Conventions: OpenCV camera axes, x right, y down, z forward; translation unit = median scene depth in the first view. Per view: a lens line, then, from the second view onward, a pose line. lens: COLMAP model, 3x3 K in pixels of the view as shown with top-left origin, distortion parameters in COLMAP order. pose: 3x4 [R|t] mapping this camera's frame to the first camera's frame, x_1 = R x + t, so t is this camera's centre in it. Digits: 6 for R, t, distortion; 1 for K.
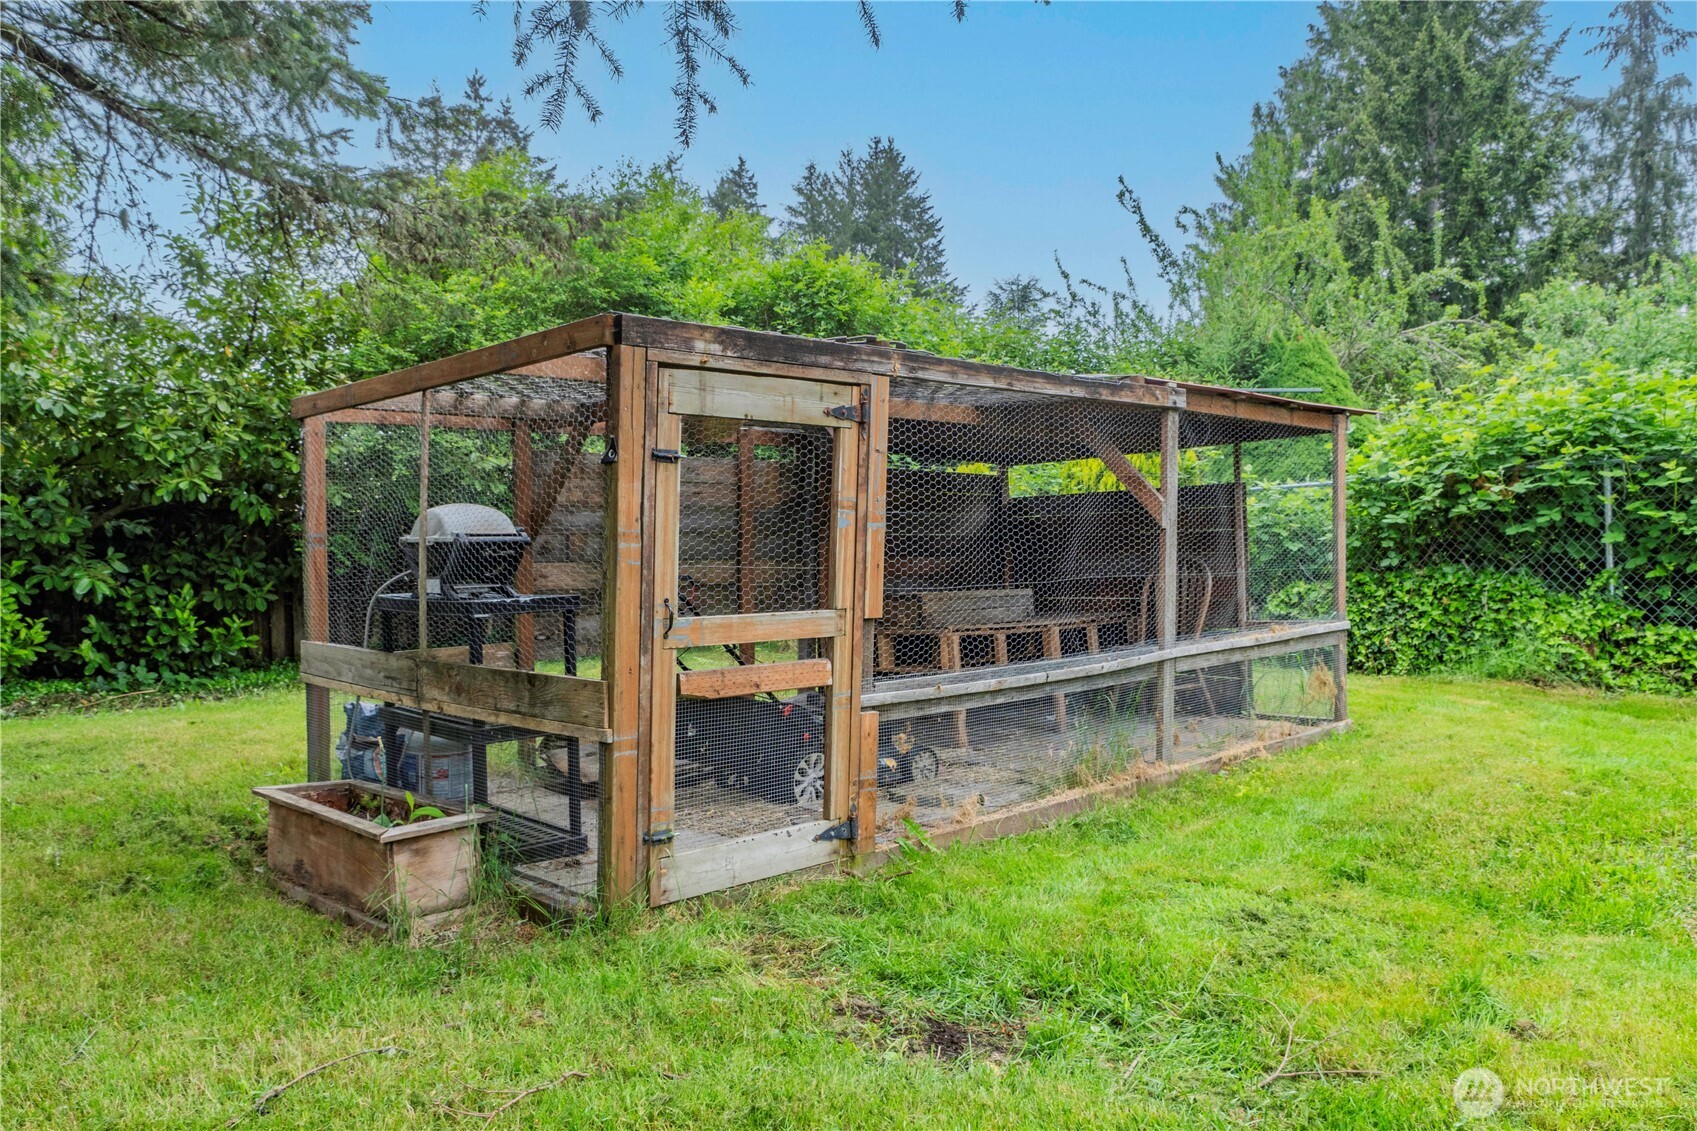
lens RADIAL K [[1258.2, 0, 848.5], [0, 1258.2, 565.5], [0, 0, 1]] dist [-0.005266, -0.008790]
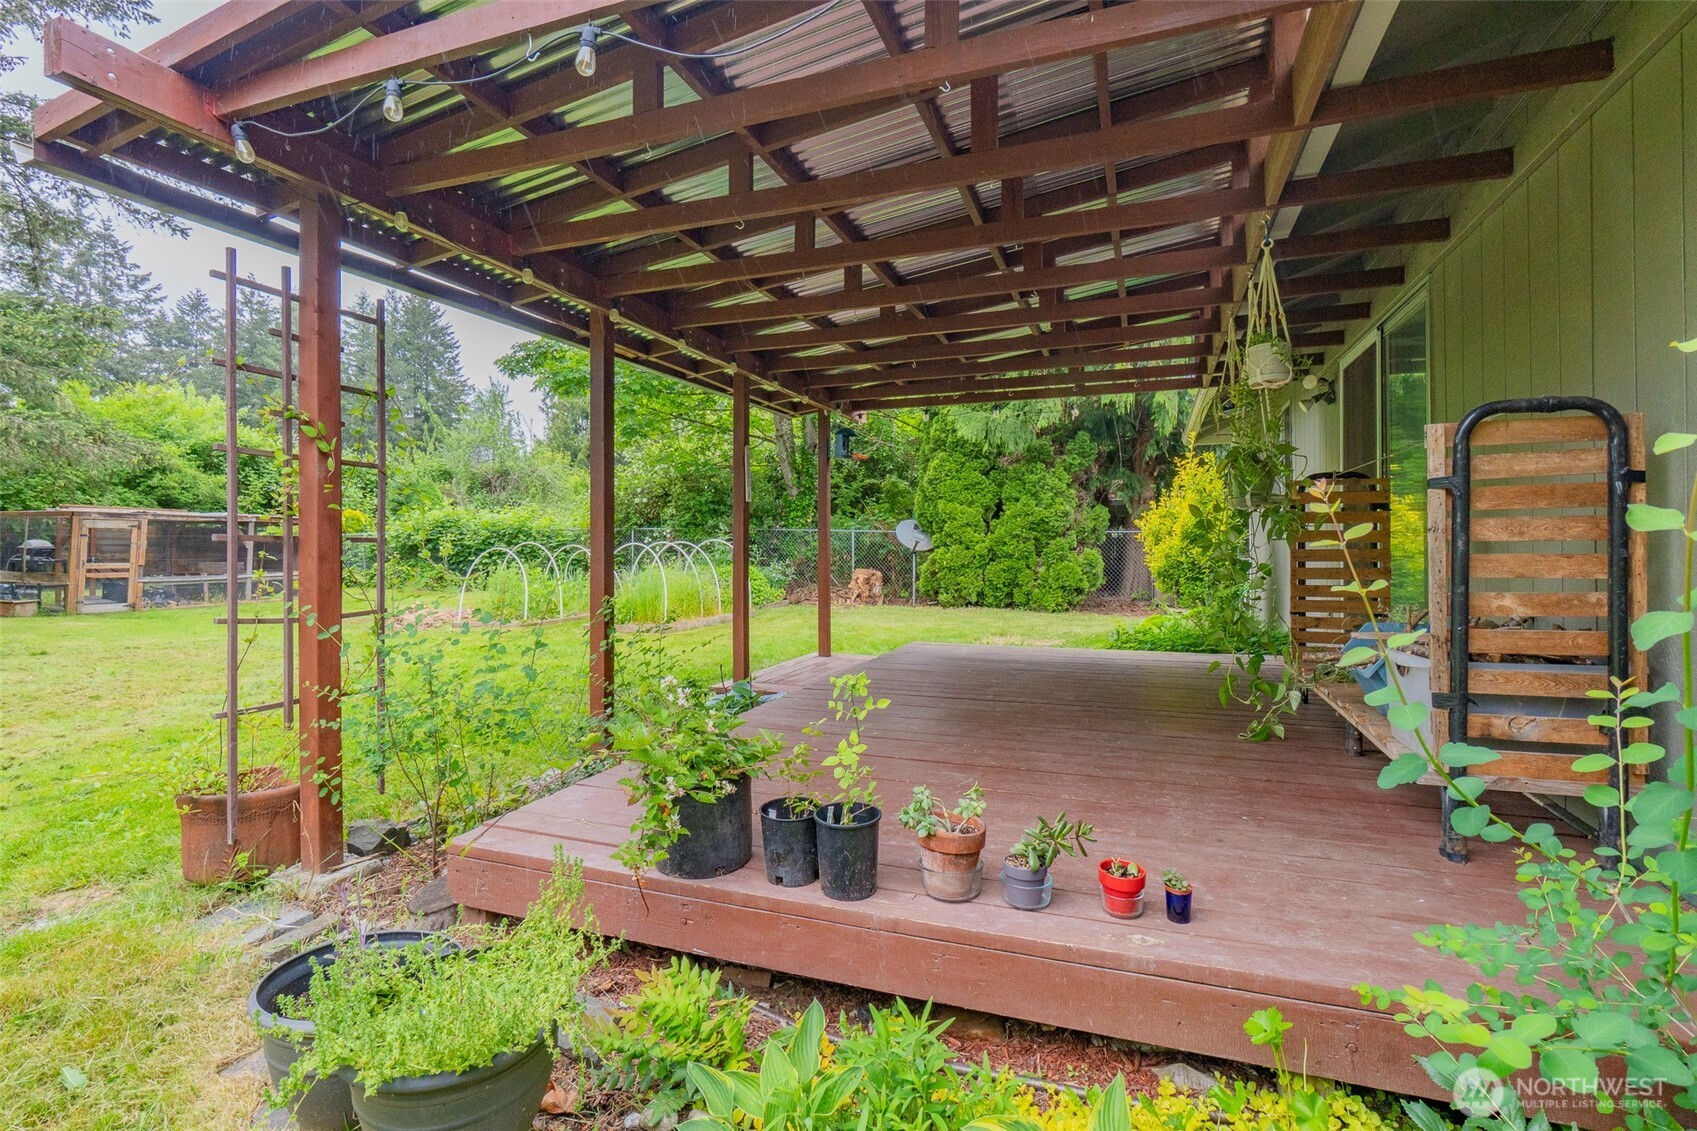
lens RADIAL K [[804.6, 0, 840.6], [0, 804.6, 540.7], [0, 0, 1]] dist [-0.001737, 0.000154]
pose [[0.887906, 0.031610, 0.458938, 0.448367], [-0.020642, 0.999369, -0.028898, -0.009520], [-0.459562, 0.016185, 0.887998, -1.390989]]
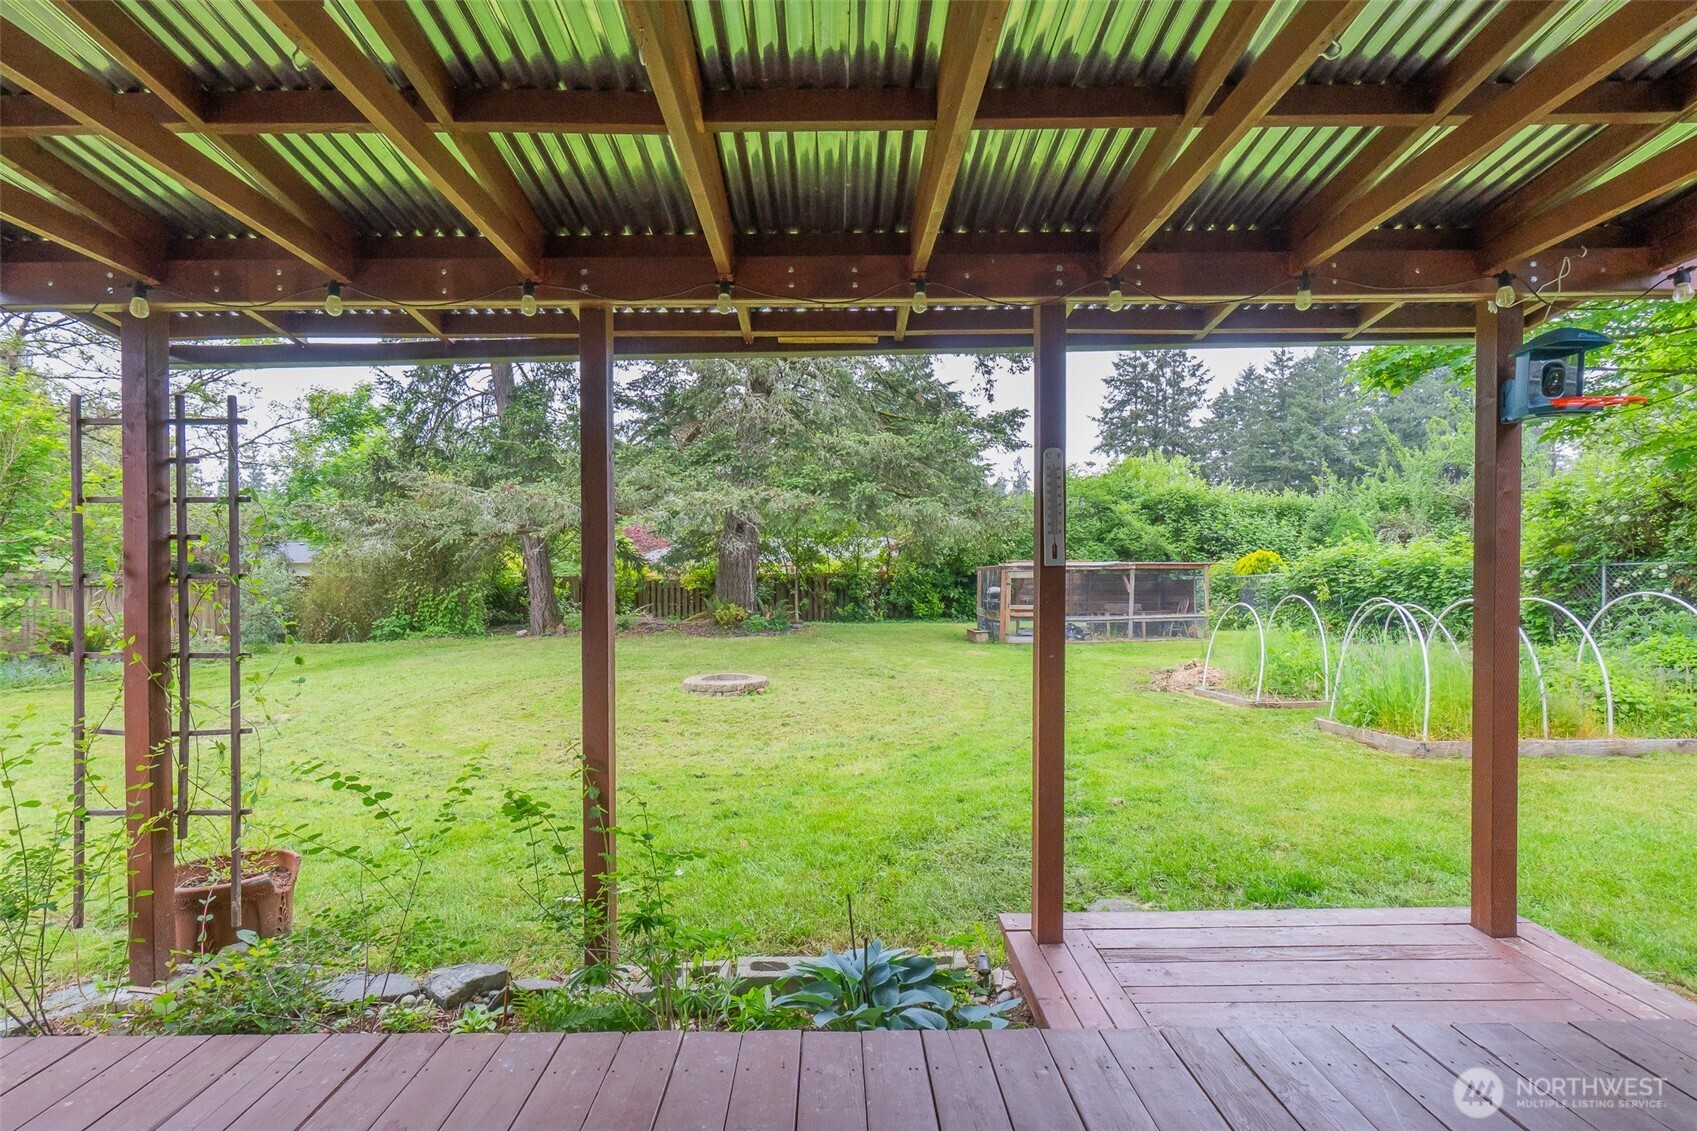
lens RADIAL K [[748.7, 0, 826.8], [0, 748.7, 590.4], [0, 0, 1]] dist [-0.000787, -0.000118]
pose [[0.738779, 0.027294, -0.673395, 0.753983], [-0.017570, 0.999620, 0.021241, -0.044122], [0.673719, -0.003861, 0.738978, -1.114198]]
